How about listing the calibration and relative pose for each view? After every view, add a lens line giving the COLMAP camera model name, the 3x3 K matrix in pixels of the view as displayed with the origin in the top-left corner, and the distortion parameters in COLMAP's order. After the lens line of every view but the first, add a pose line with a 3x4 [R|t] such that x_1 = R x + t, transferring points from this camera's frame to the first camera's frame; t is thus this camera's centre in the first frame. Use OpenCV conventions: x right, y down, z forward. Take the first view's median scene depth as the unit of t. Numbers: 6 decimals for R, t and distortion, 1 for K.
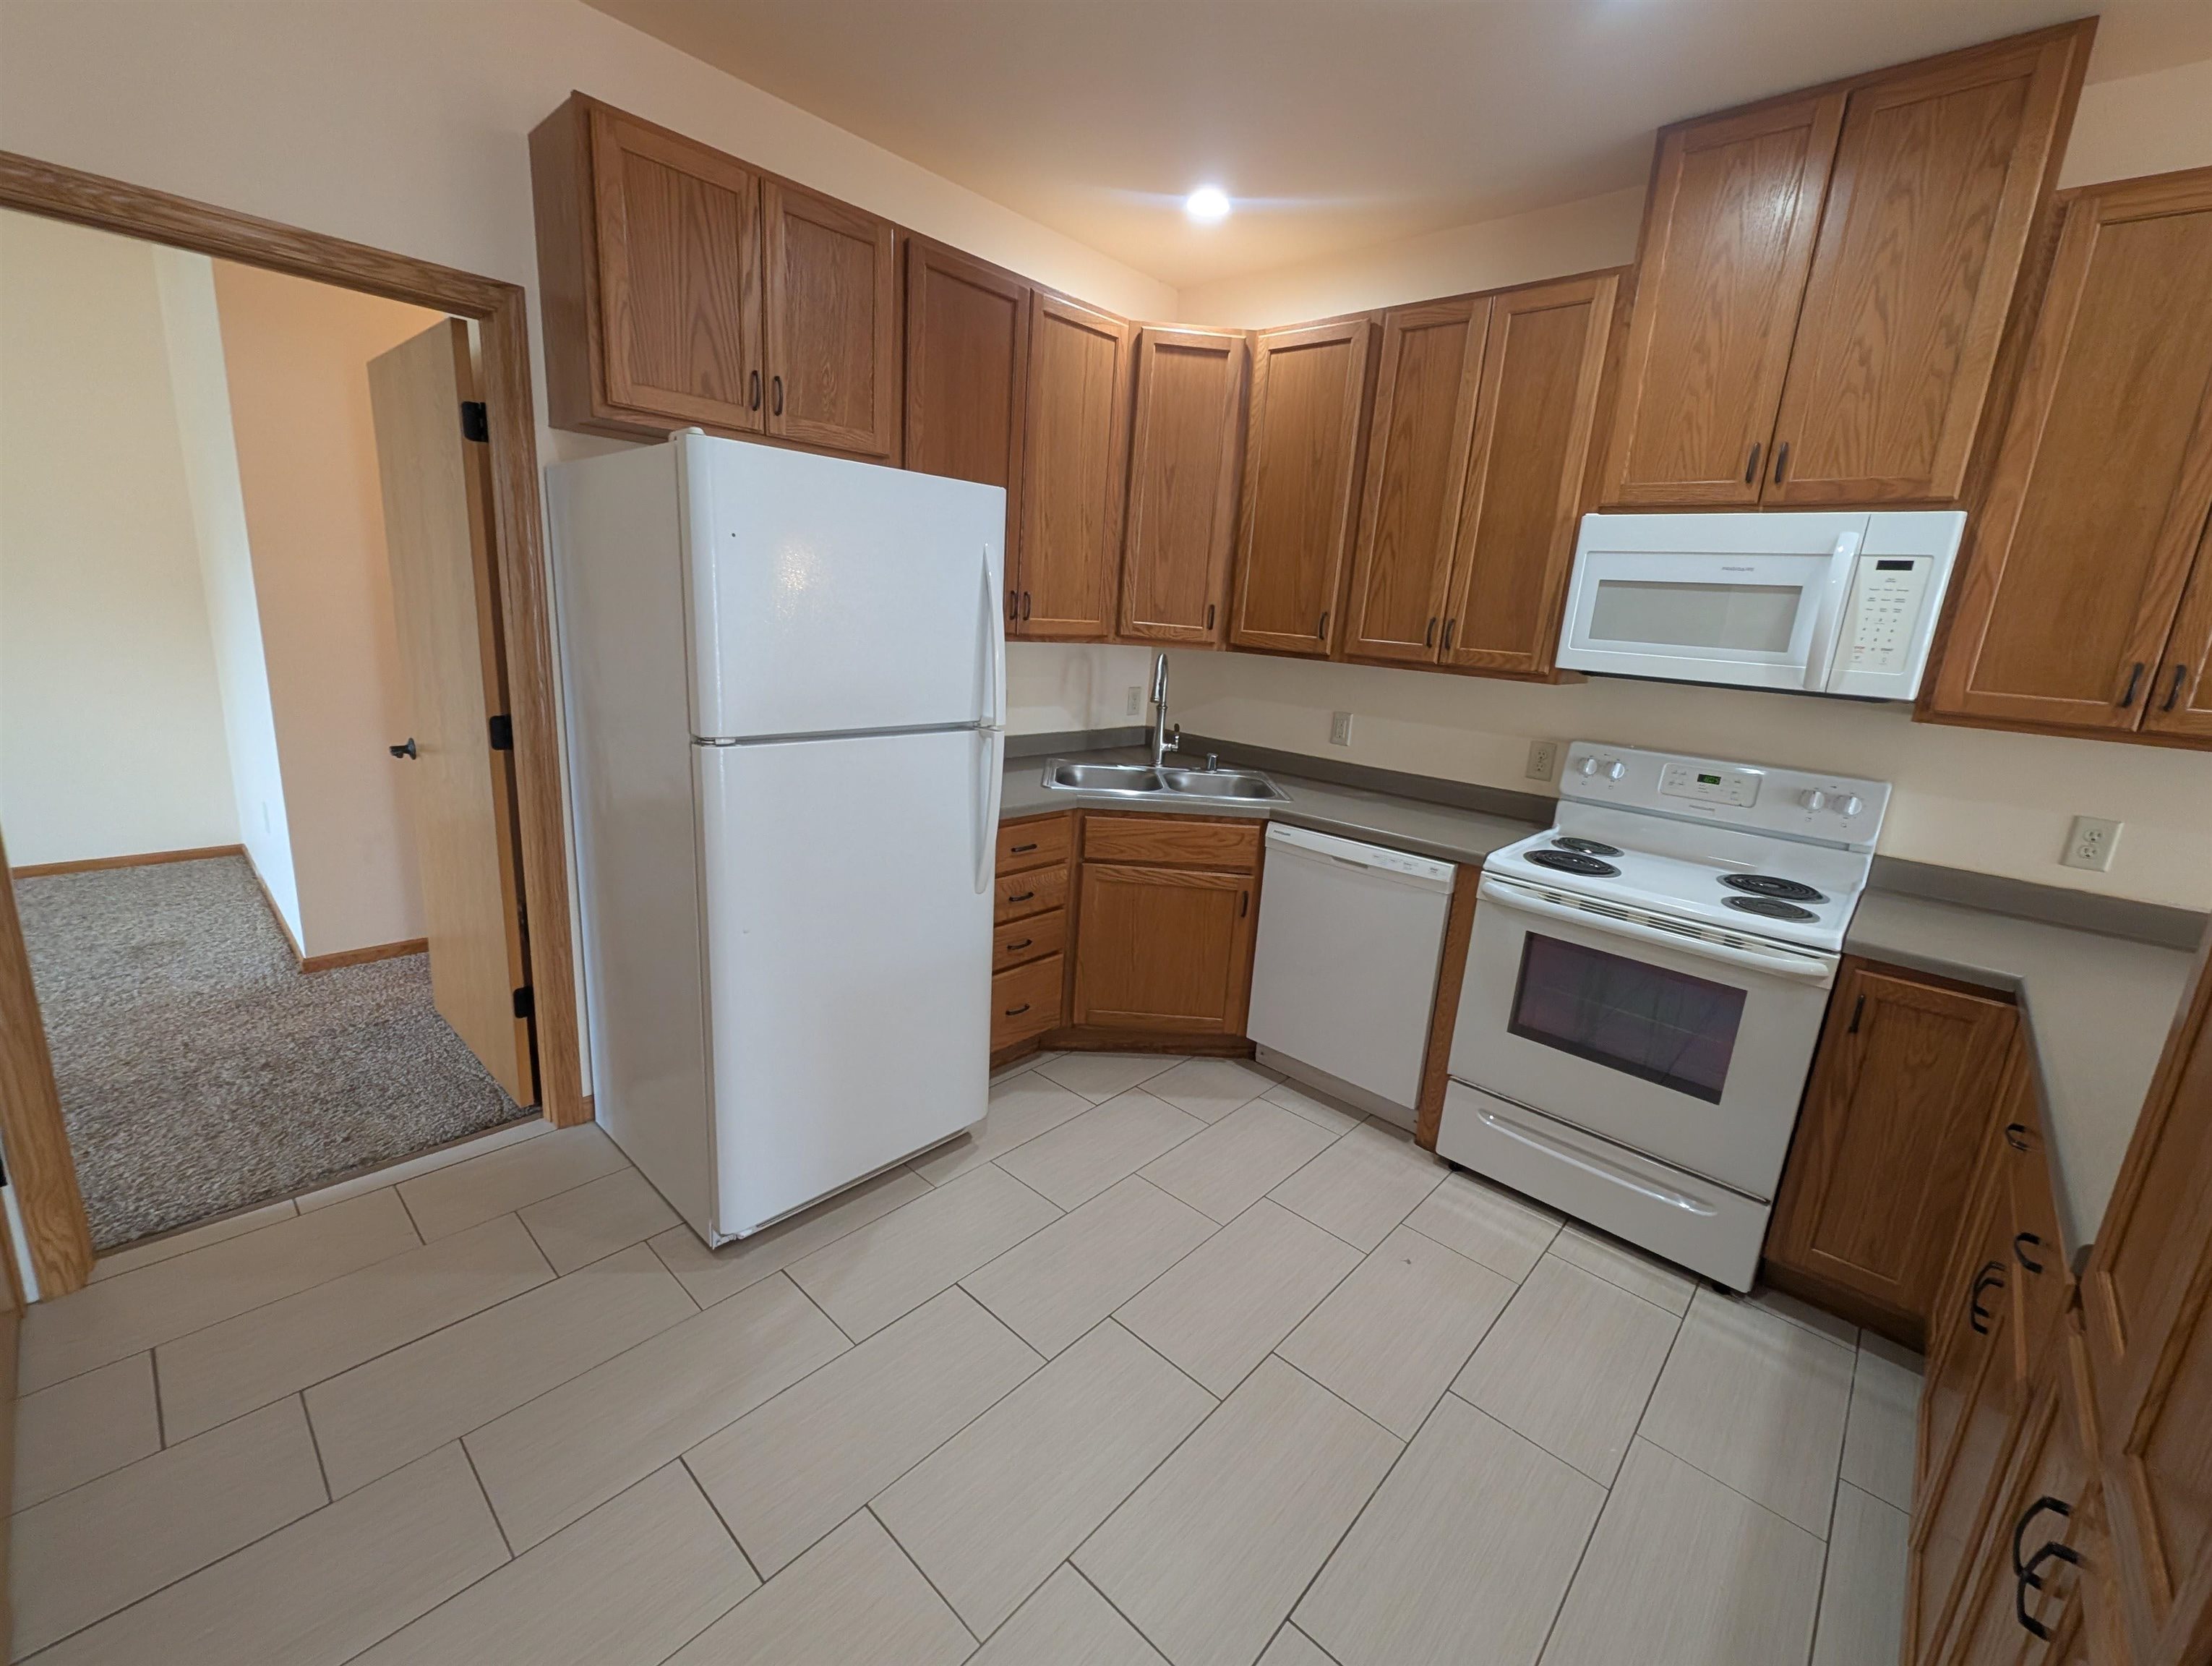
lens RADIAL K [[909.2, 0, 1110.4], [0, 909.2, 826.0], [0, 0, 1]] dist [0.001824, 0.000119]
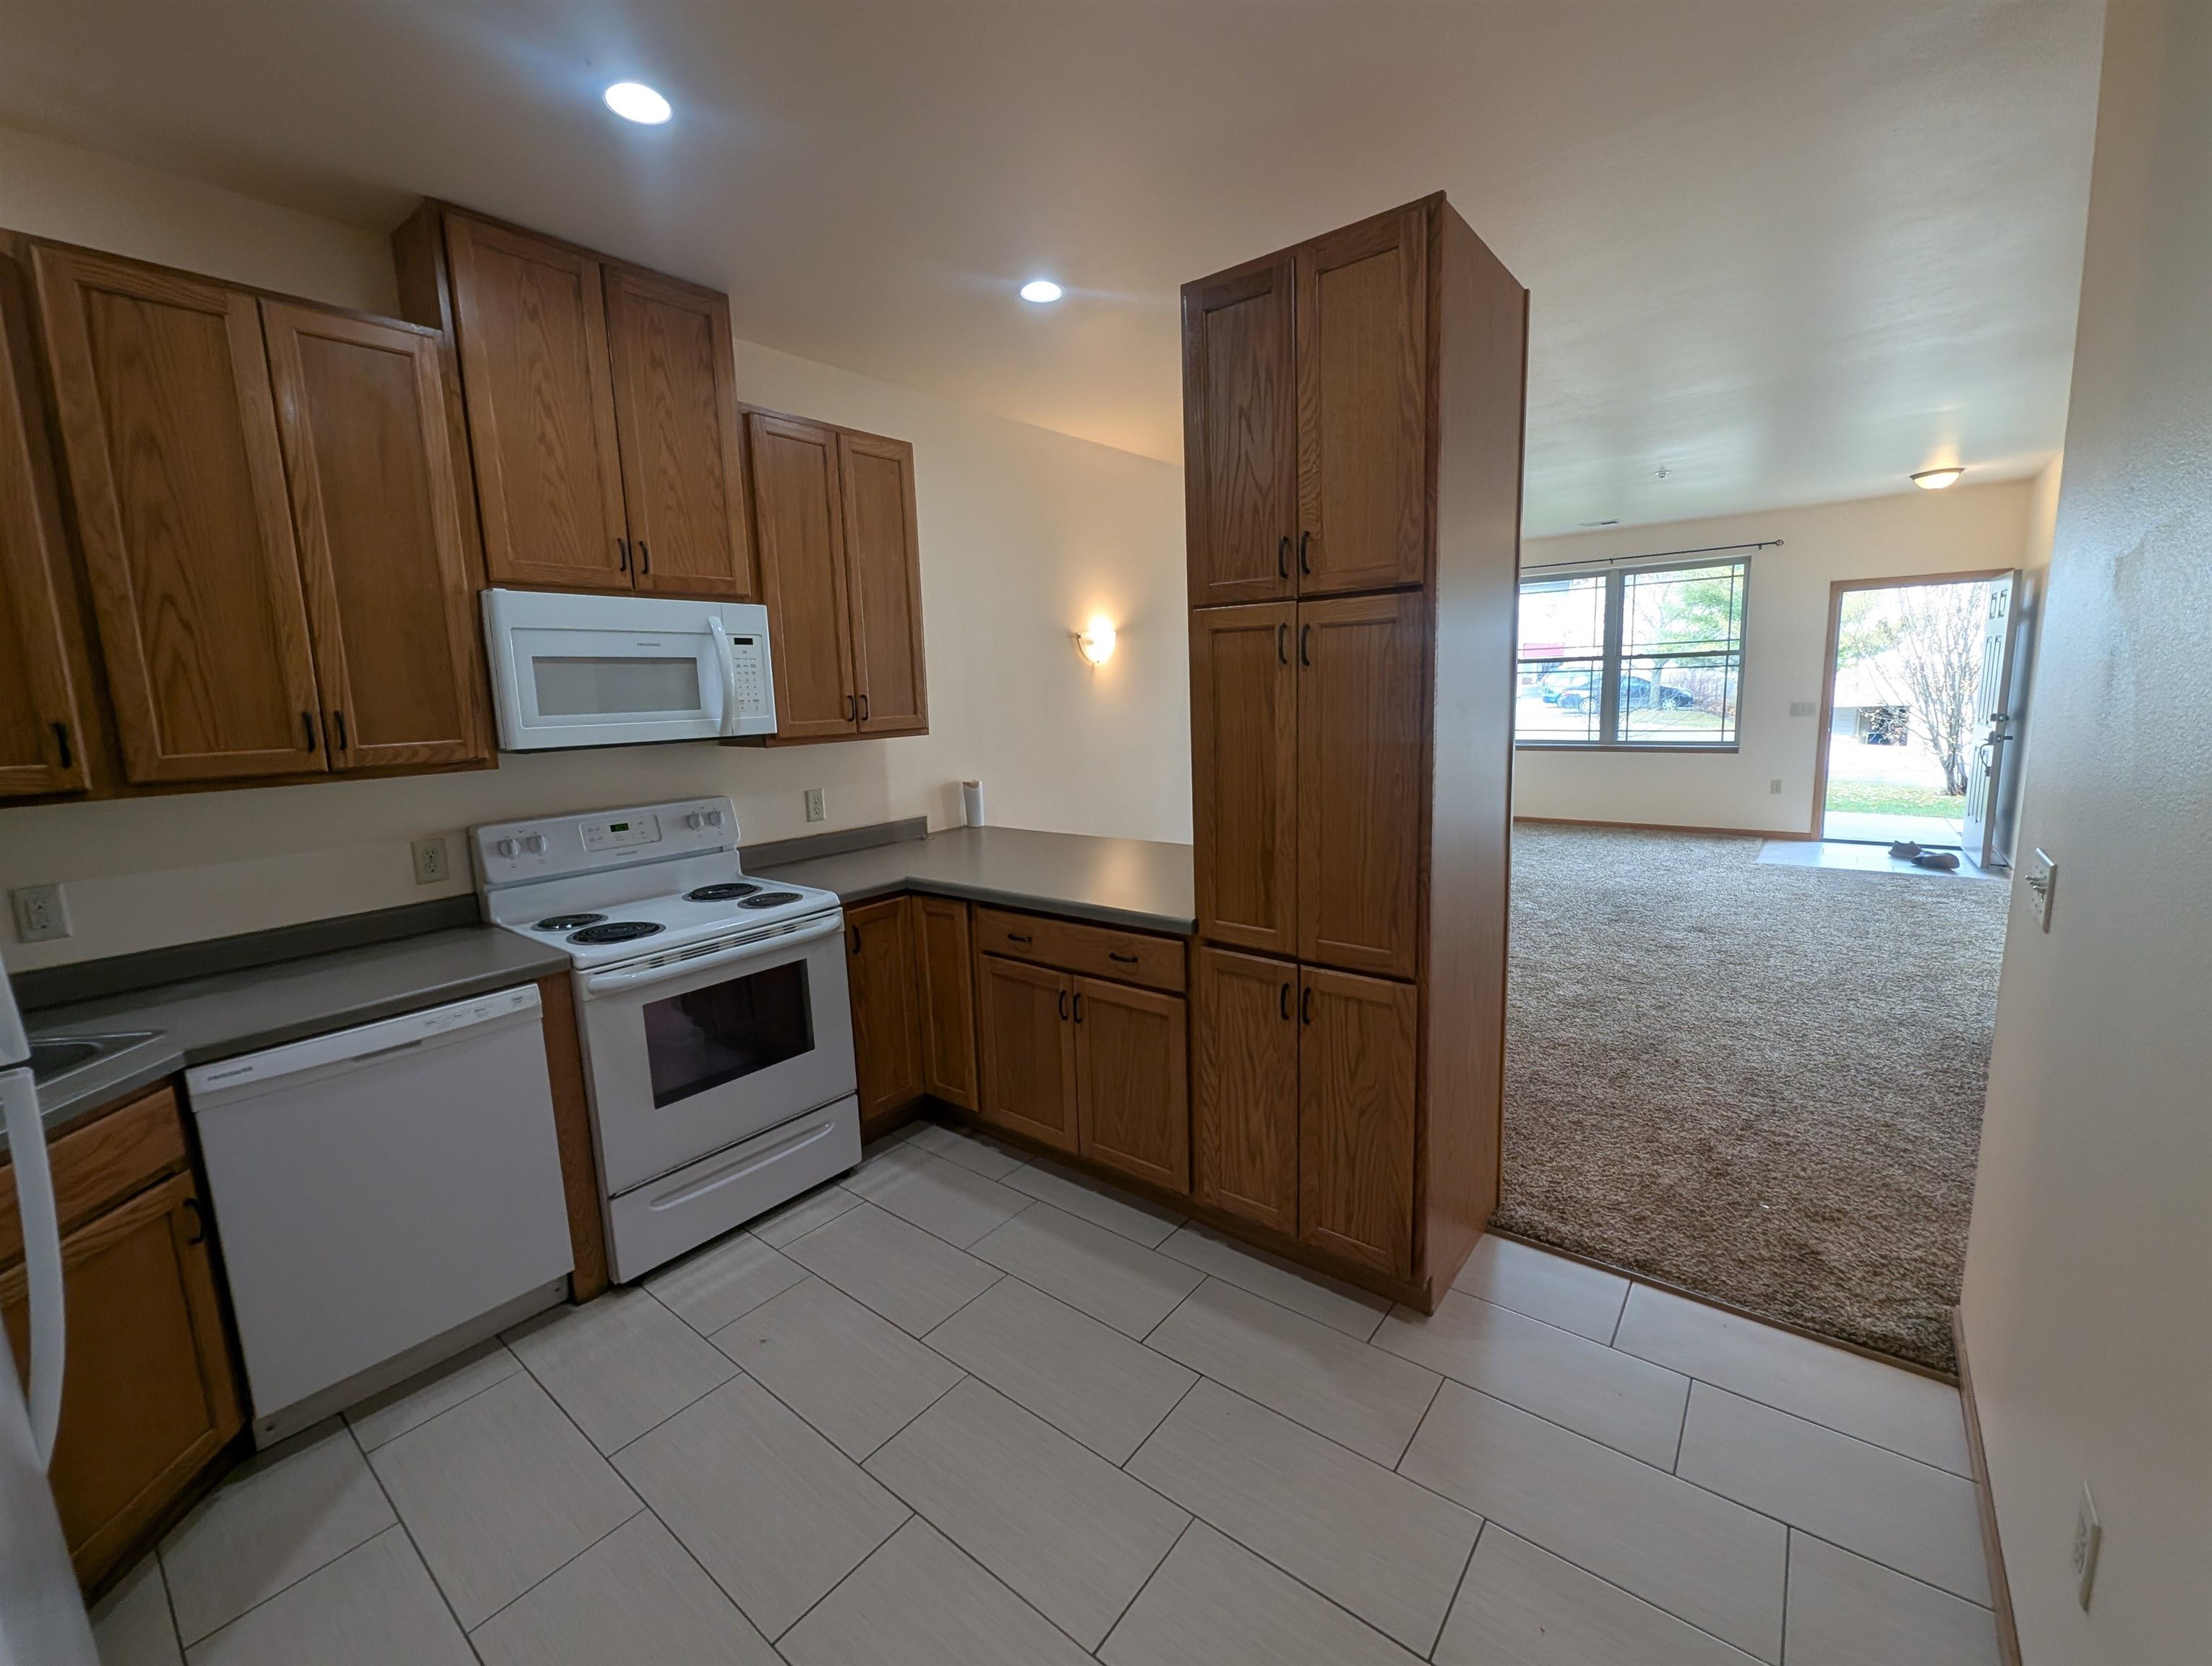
lens RADIAL K [[909.2, 0, 1100.1], [0, 909.2, 828.2], [0, 0, 1]] dist [0.001824, 0.000119]
pose [[-0.070351, -0.219687, 0.973030, -0.507622], [0.258692, 0.938057, 0.230495, -0.167958], [-0.963395, 0.267931, -0.009162, 0.478425]]
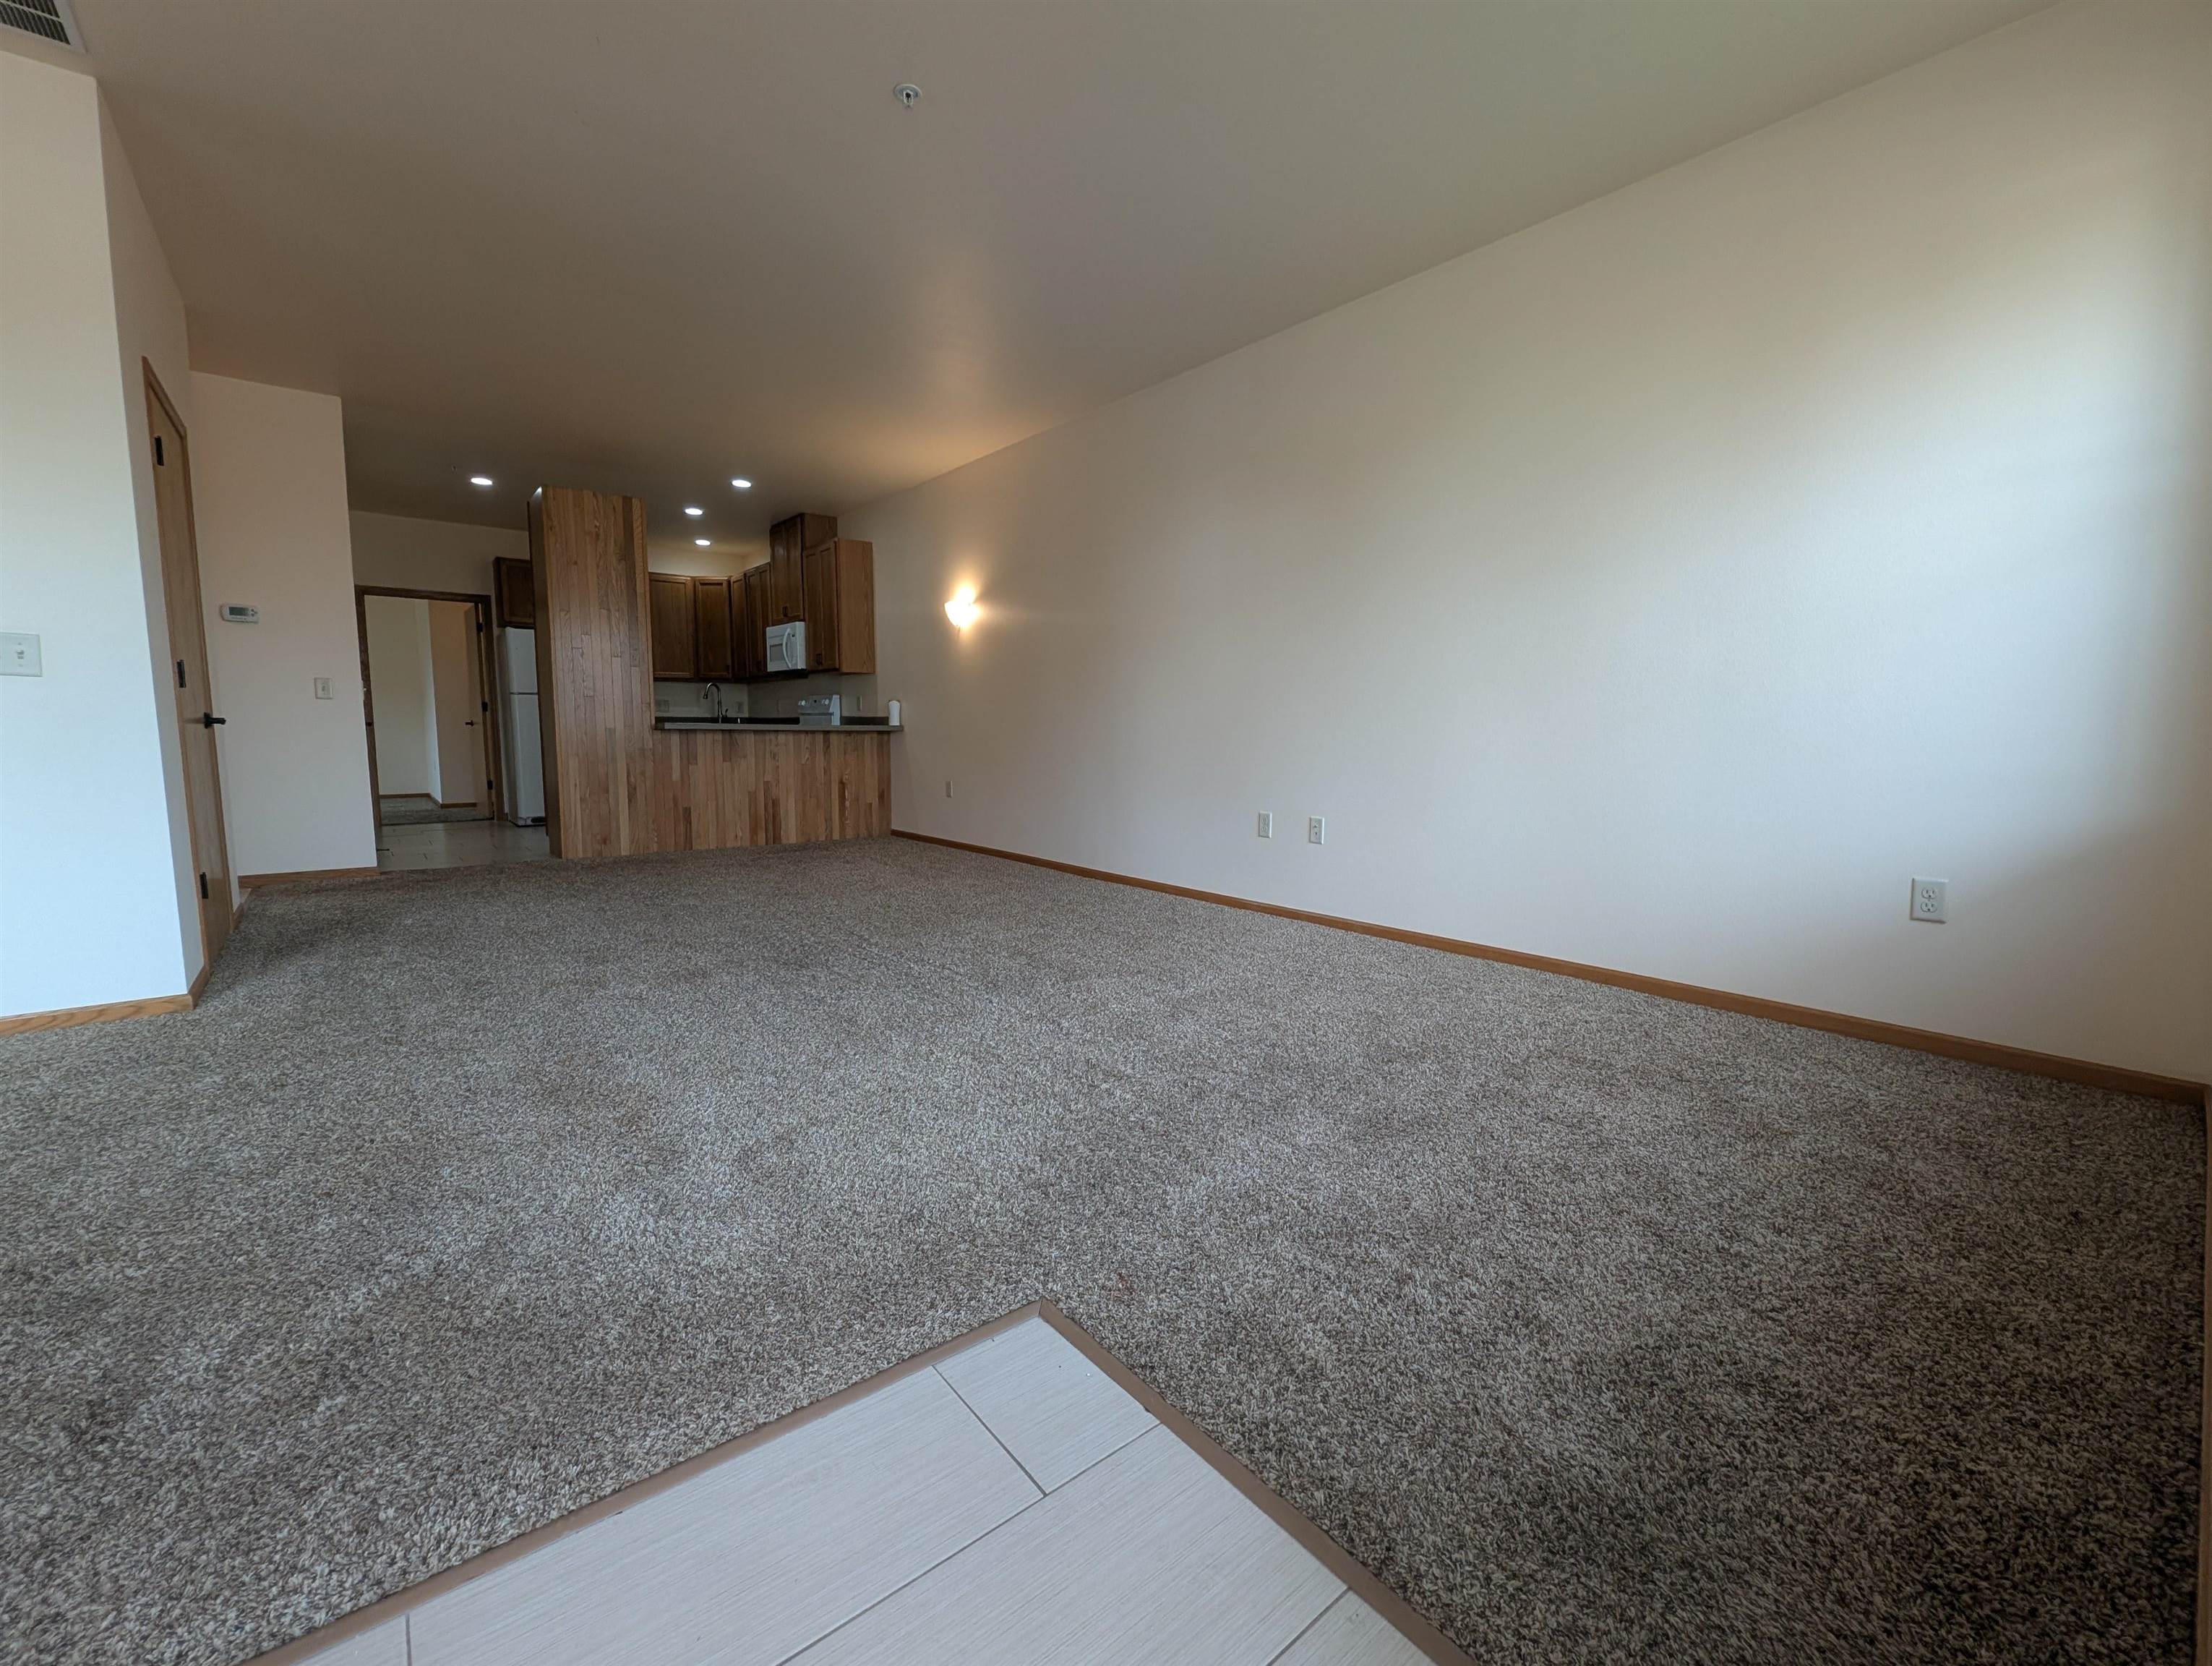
lens RADIAL K [[909.2, 0, 1098.1], [0, 909.2, 825.8], [0, 0, 1]] dist [0.001824, 0.000119]
pose [[0.988266, -0.042561, -0.146691, 2.182892], [0.023667, 0.991463, -0.128223, 0.861997], [0.150896, 0.123247, 0.980837, -2.075990]]
